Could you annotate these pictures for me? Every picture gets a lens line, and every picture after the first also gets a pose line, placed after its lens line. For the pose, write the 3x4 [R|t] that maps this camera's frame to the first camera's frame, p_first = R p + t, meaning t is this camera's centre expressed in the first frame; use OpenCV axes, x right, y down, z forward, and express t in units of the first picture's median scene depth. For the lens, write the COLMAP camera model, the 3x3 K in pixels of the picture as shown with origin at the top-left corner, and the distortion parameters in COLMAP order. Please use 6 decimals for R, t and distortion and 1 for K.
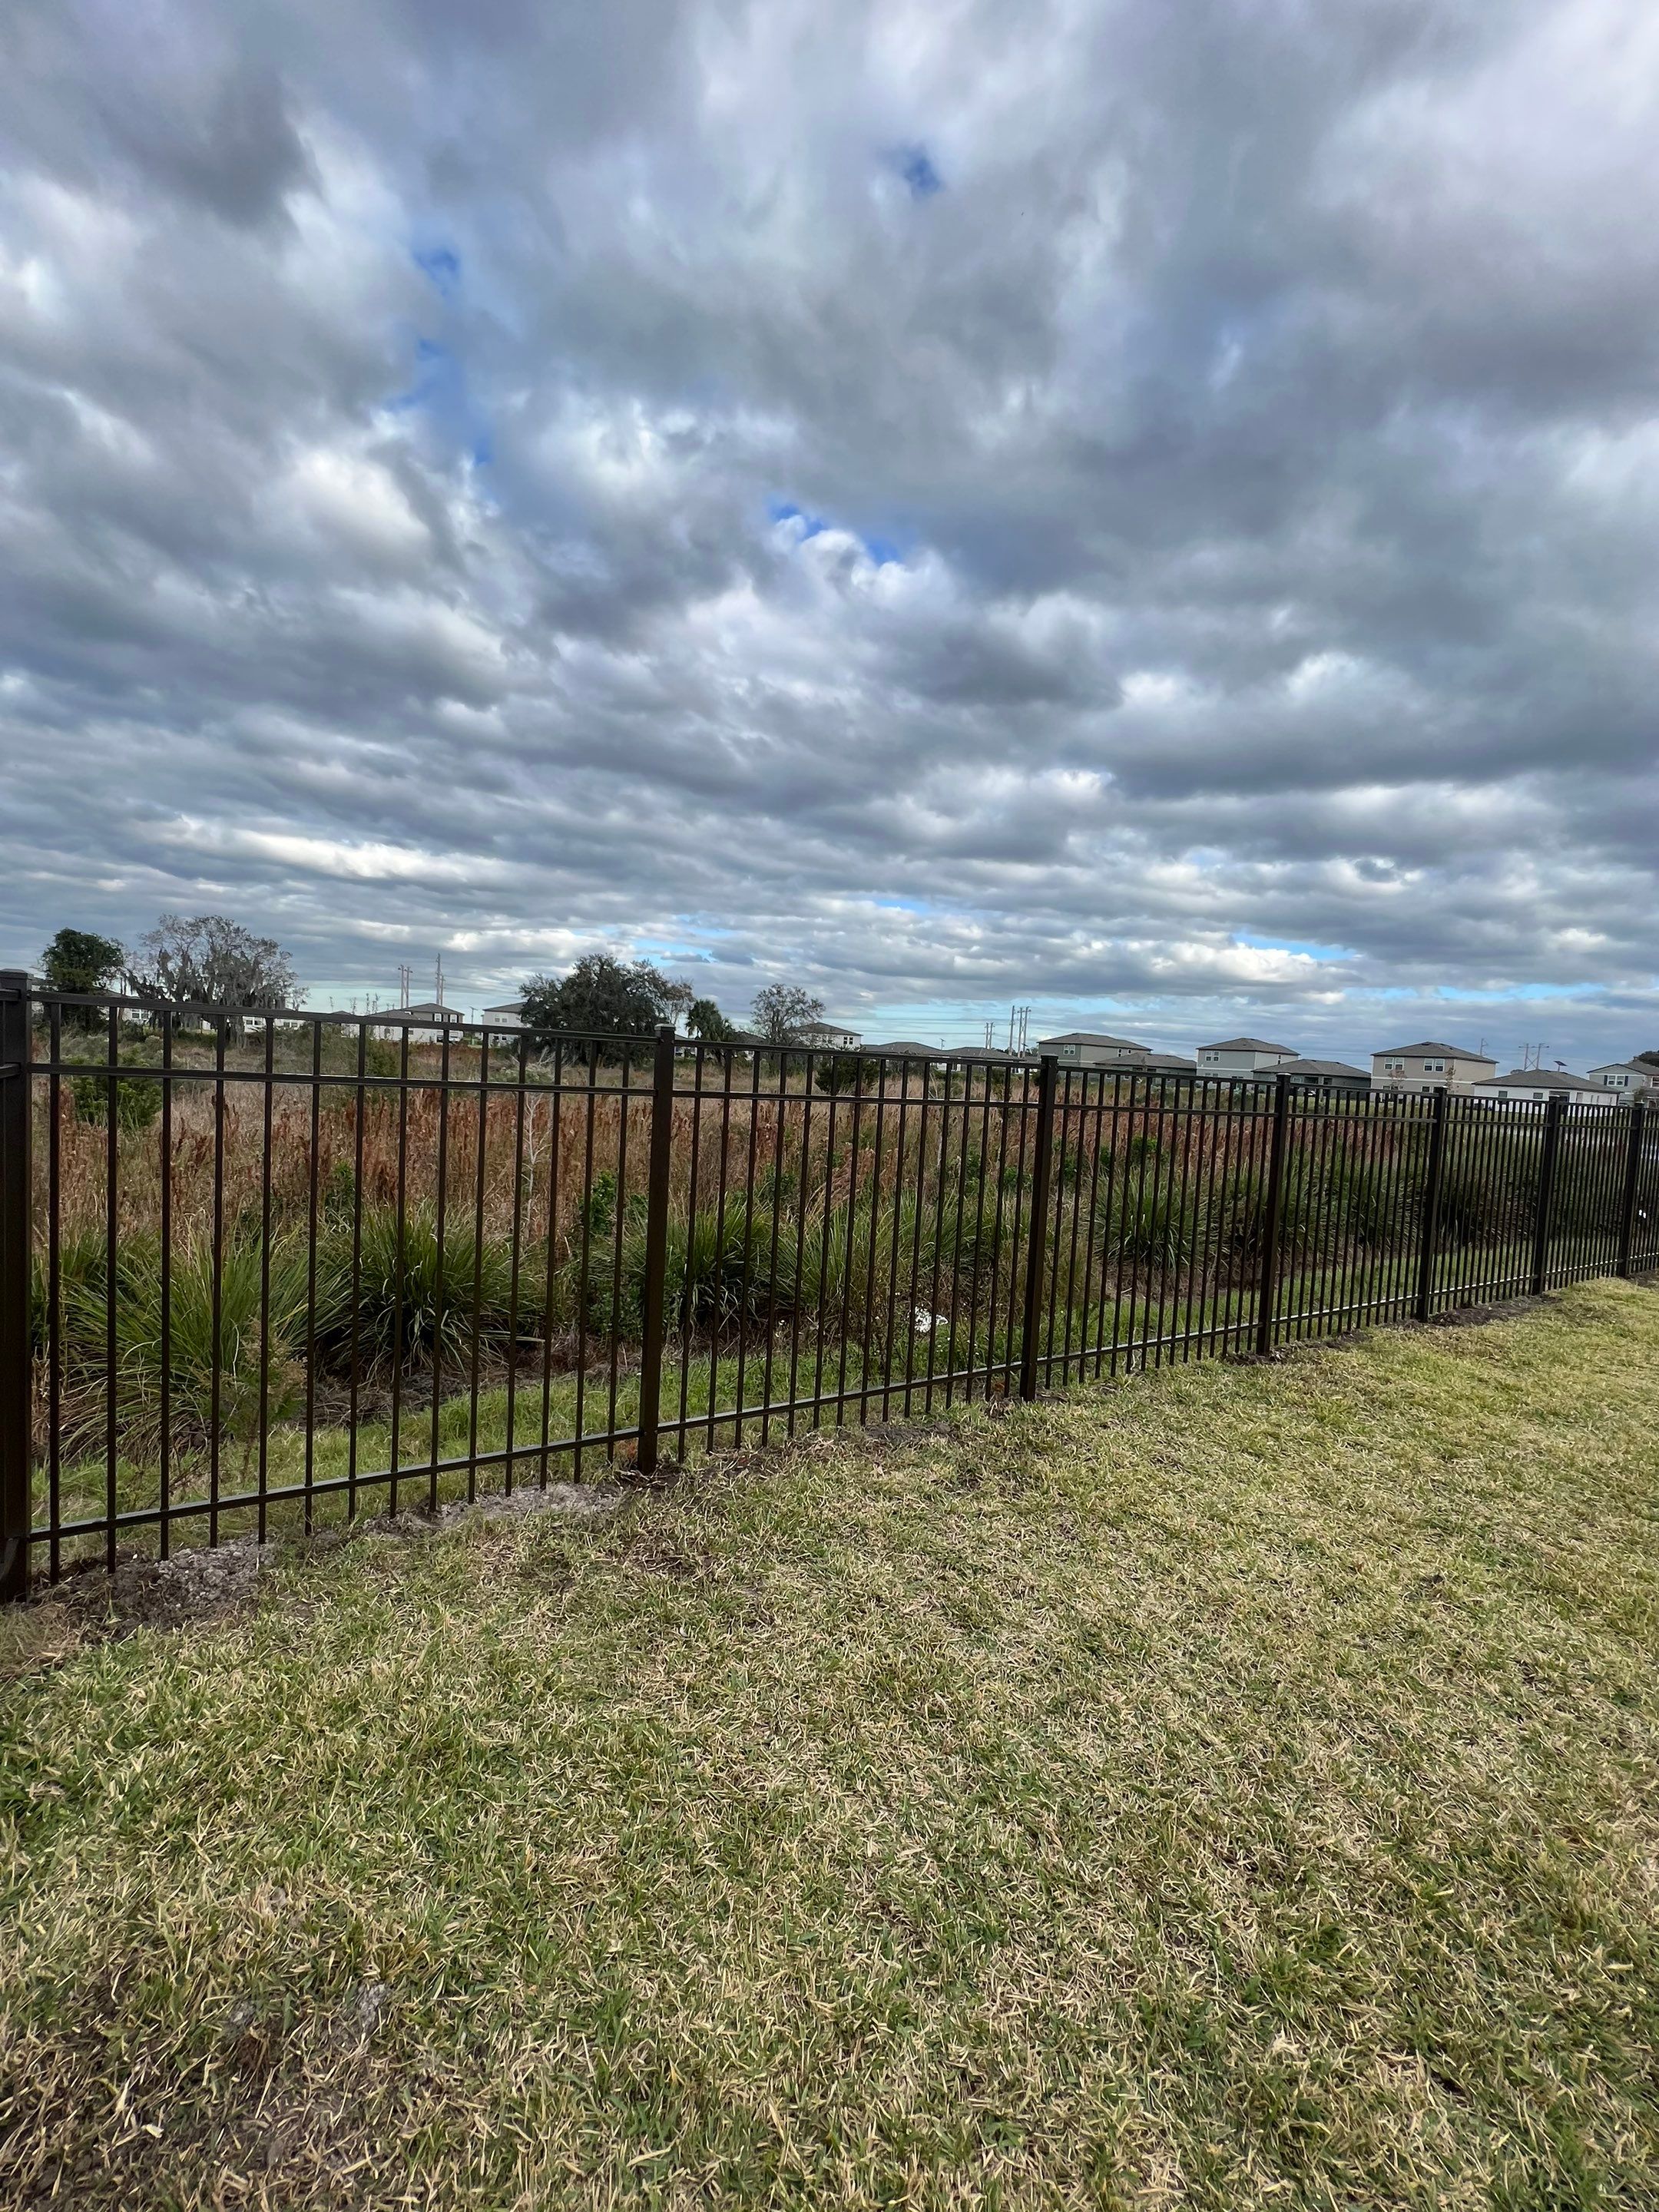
lens RADIAL K [[882.7, 0, 825.6], [0, 882.7, 1110.4], [0, 0, 1]] dist [-0.003849, 0.000358]
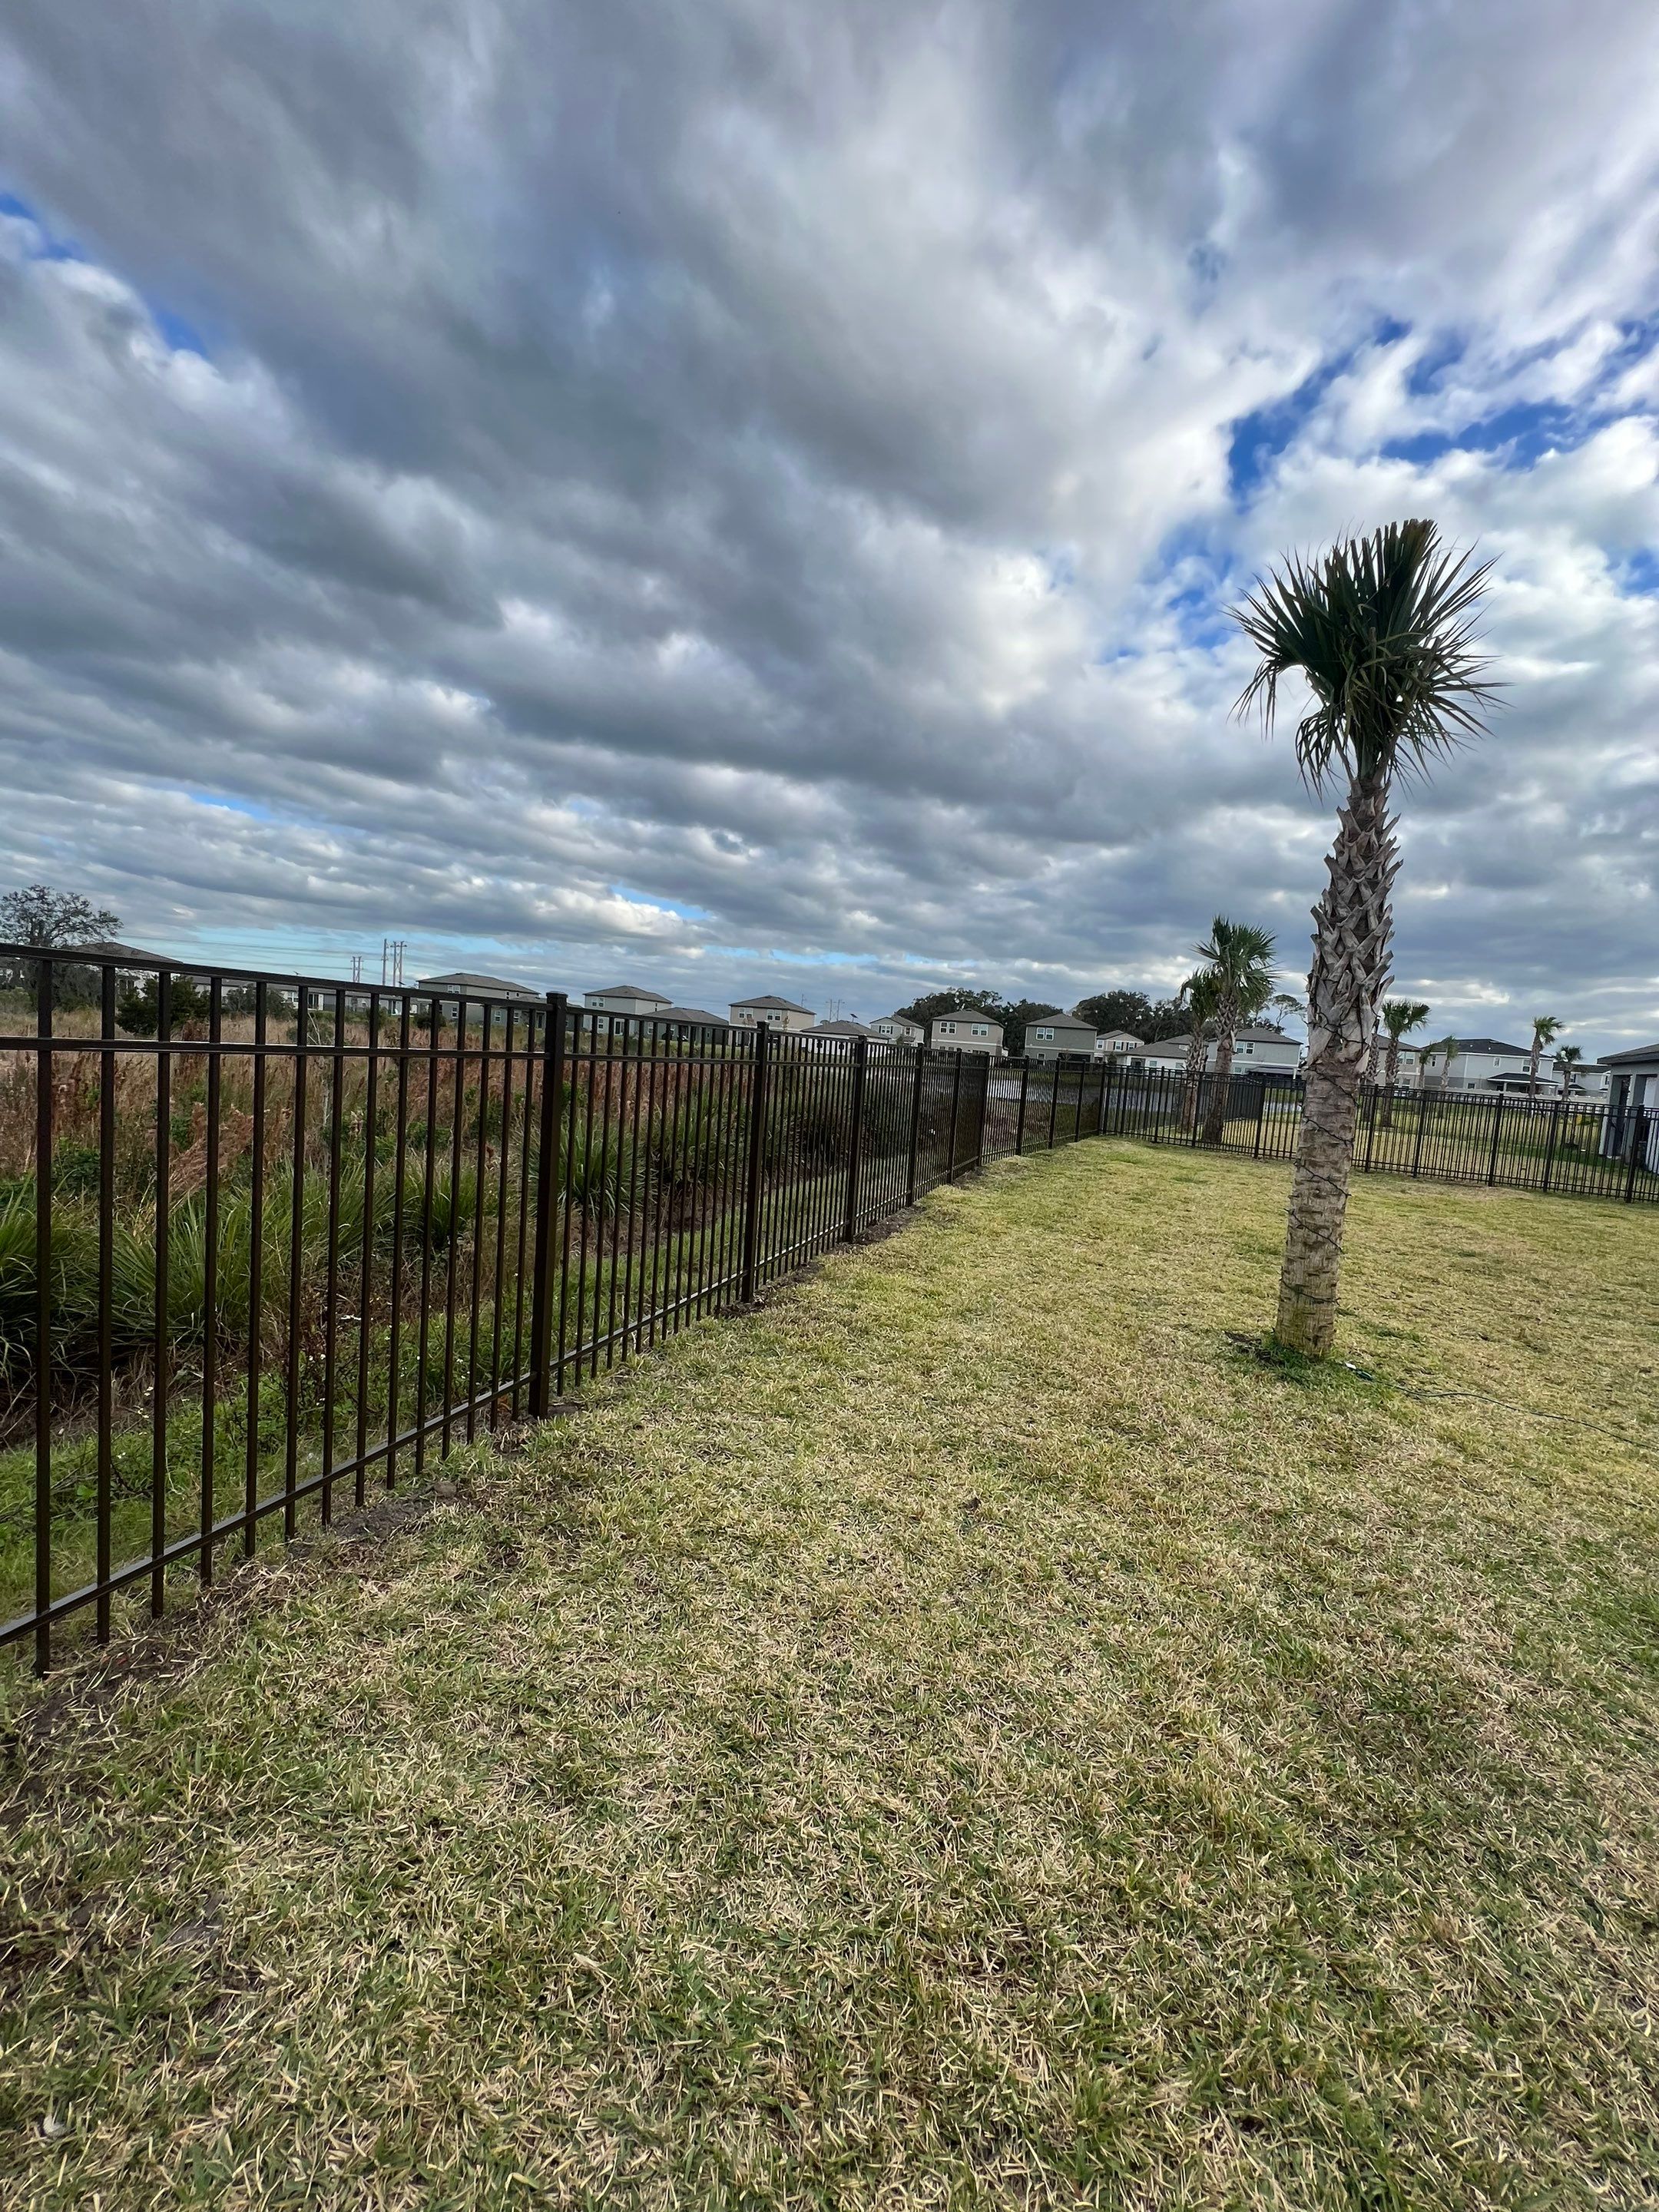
lens RADIAL K [[882.7, 0, 825.6], [0, 882.7, 1110.4], [0, 0, 1]] dist [-0.003849, 0.000358]
pose [[0.783073, -0.045507, 0.620263, -0.036539], [0.005929, 0.997820, 0.065721, -0.004011], [-0.621902, -0.047787, 0.781636, 0.133482]]
